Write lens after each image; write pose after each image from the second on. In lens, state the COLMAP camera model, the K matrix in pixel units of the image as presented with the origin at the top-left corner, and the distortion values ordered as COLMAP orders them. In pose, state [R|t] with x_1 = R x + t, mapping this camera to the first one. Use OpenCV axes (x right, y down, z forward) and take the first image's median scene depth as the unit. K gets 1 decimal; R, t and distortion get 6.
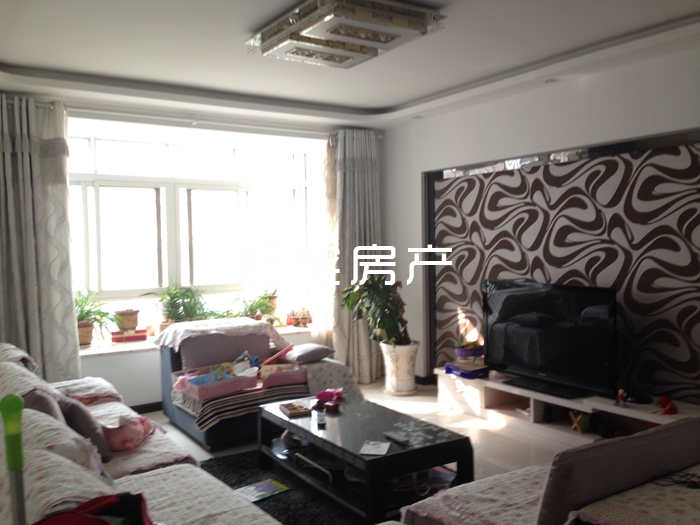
lens RADIAL K [[642.4, 0, 344.0], [0, 642.4, 260.6], [0, 0, 1]] dist [0.123414, -0.234685]
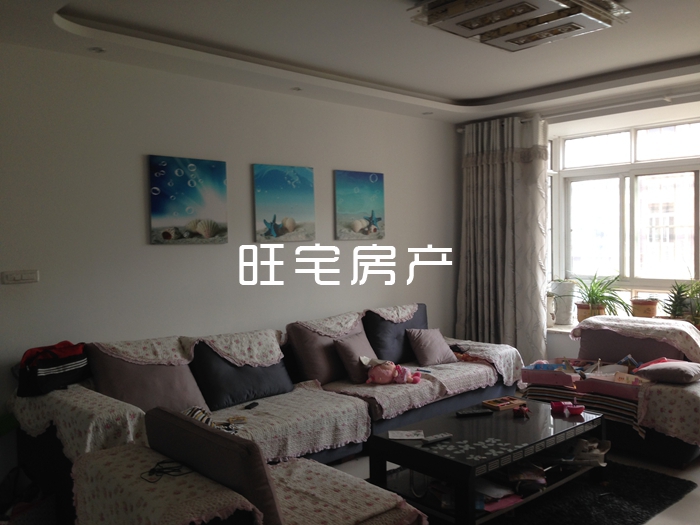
lens RADIAL K [[642.4, 0, 344.0], [0, 642.4, 260.6], [0, 0, 1]] dist [0.123414, -0.234685]
pose [[0.164222, 0.050233, -0.985144, 0.707253], [-0.013009, 0.998726, 0.048757, -0.031566], [0.986338, 0.004809, 0.164666, 0.478866]]
